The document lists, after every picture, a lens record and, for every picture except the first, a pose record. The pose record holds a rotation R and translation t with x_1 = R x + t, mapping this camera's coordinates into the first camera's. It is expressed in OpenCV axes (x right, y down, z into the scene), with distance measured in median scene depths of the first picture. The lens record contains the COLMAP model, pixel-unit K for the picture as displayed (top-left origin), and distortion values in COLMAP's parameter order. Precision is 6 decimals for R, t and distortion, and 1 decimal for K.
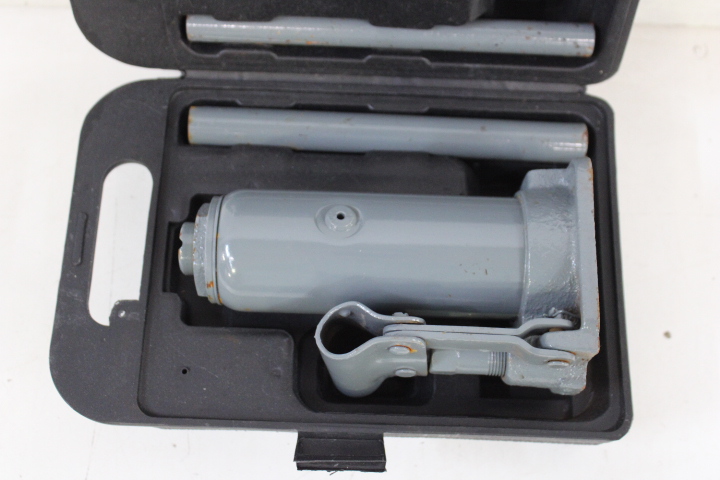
lens RADIAL K [[973.0, 0, 360.0], [0, 973.0, 240.0], [0, 0, 1]] dist [-0.035023, 0.041098]
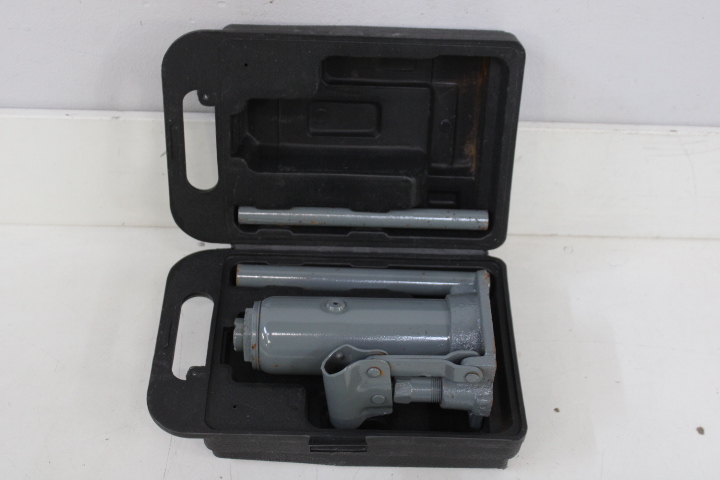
lens RADIAL K [[1070.1, 0, 360.0], [0, 1070.1, 240.0], [0, 0, 1]] dist [0.022241, 0.022385]
pose [[0.999414, -0.009524, 0.032865, -0.033858], [0.022428, 0.907716, -0.418986, 0.573088], [-0.025841, 0.419478, 0.907398, -0.610872]]
